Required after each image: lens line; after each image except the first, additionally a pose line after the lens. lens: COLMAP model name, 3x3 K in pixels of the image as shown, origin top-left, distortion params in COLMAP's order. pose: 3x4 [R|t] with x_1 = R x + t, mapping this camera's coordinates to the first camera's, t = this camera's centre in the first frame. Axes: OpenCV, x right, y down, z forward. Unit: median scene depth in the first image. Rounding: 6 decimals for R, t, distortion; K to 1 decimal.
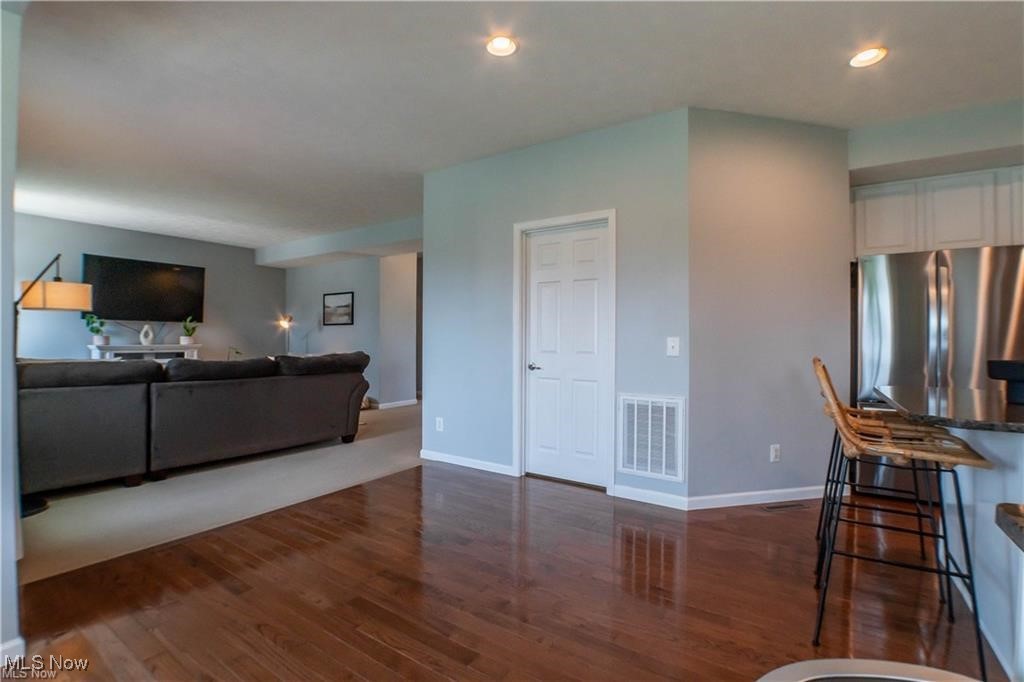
lens RADIAL K [[458.4, 0, 508.2], [0, 458.4, 338.9], [0, 0, 1]] dist [-0.032815, 0.000771]
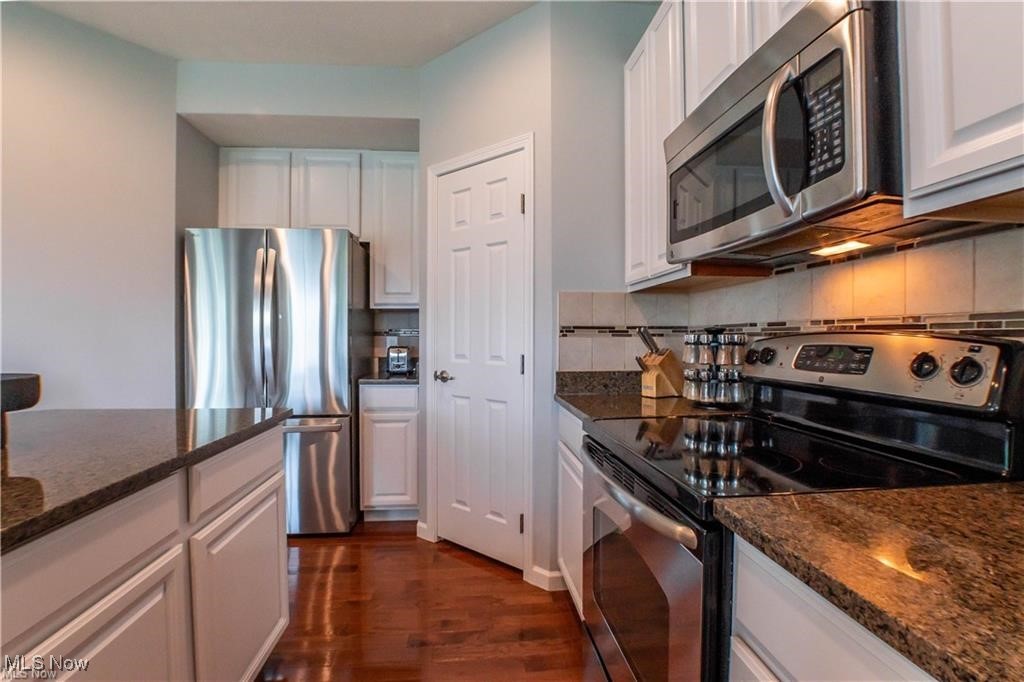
lens RADIAL K [[464.5, 0, 507.9], [0, 464.5, 339.3], [0, 0, 1]] dist [-0.043244, 0.006526]
pose [[0.781916, -0.007643, 0.623337, 0.390882], [0.002888, 0.999959, 0.008639, 0.000028], [-0.623377, -0.004955, 0.781906, 0.029265]]
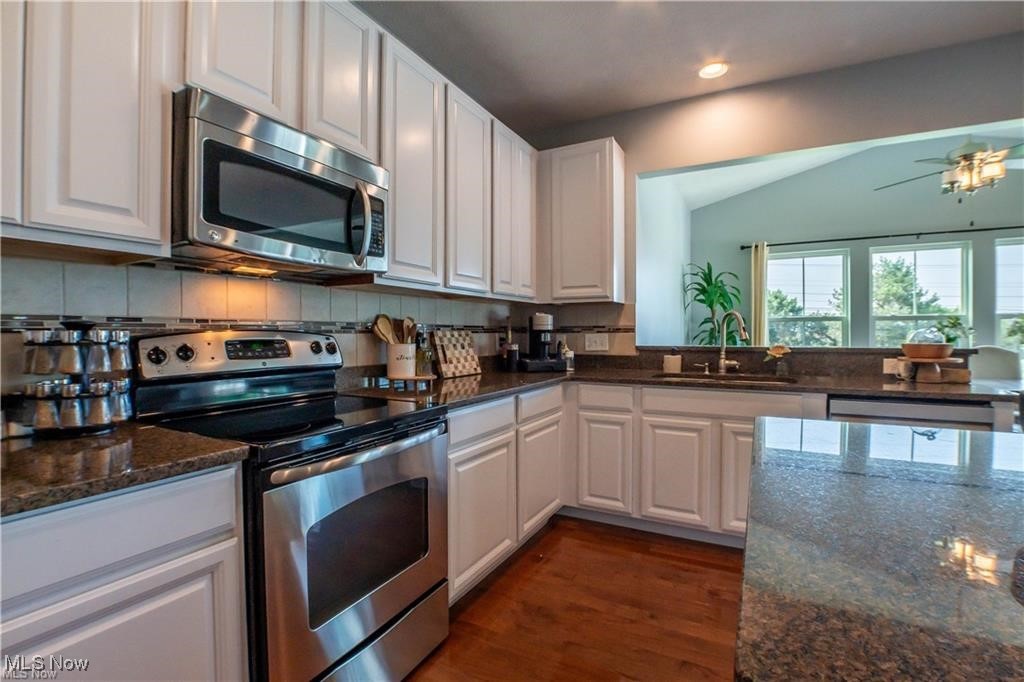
lens RADIAL K [[465.3, 0, 508.9], [0, 465.3, 339.7], [0, 0, 1]] dist [-0.035854, 0.001111]
pose [[-0.996302, -0.004270, -0.085814, 0.493480], [-0.005482, 0.999888, 0.013893, 0.000168], [0.085745, 0.014312, -0.996214, 0.371435]]
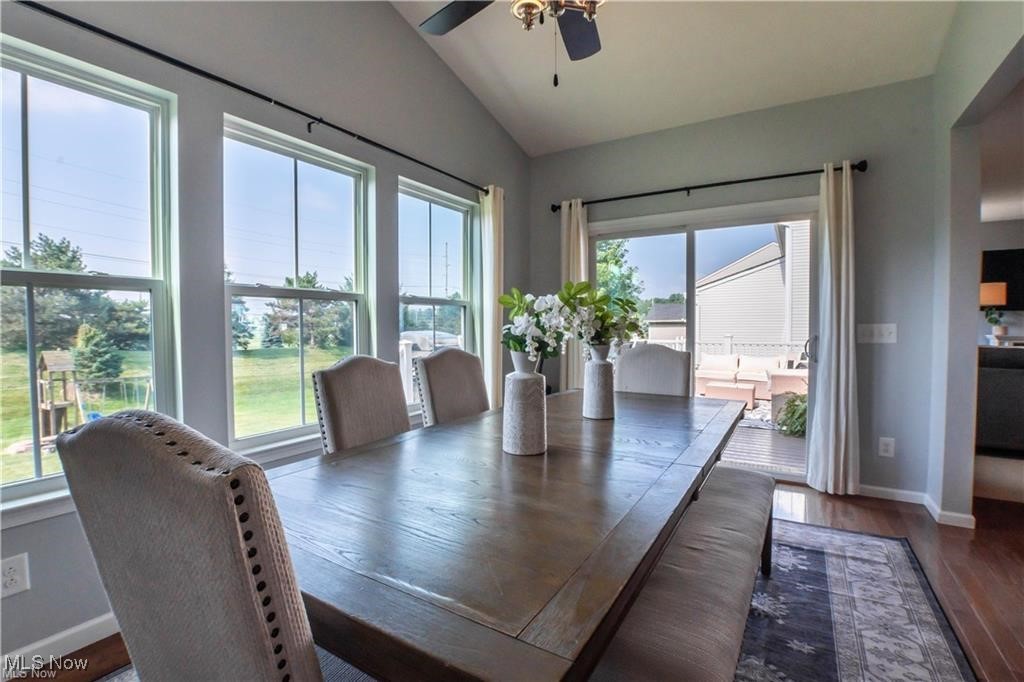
lens RADIAL K [[465.3, 0, 508.9], [0, 465.3, 339.7], [0, 0, 1]] dist [-0.035854, 0.001111]
pose [[0.026963, 0.023029, -0.999371, 0.114888], [0.001593, 0.999732, 0.023081, -0.001253], [0.999635, -0.002215, 0.026919, -0.194578]]
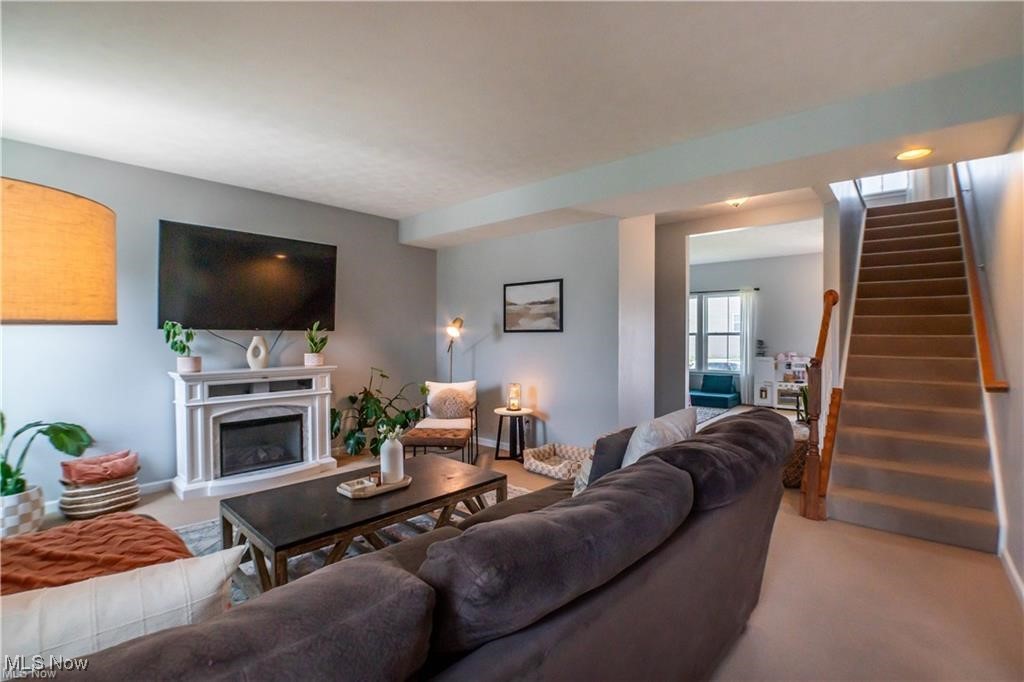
lens RADIAL K [[458.4, 0, 508.2], [0, 458.4, 338.9], [0, 0, 1]] dist [-0.032815, 0.000771]
pose [[0.989919, -0.003693, -0.141584, -0.405130], [0.004914, 0.999954, 0.008276, -0.034009], [0.141547, -0.008888, 0.989892, 0.466090]]
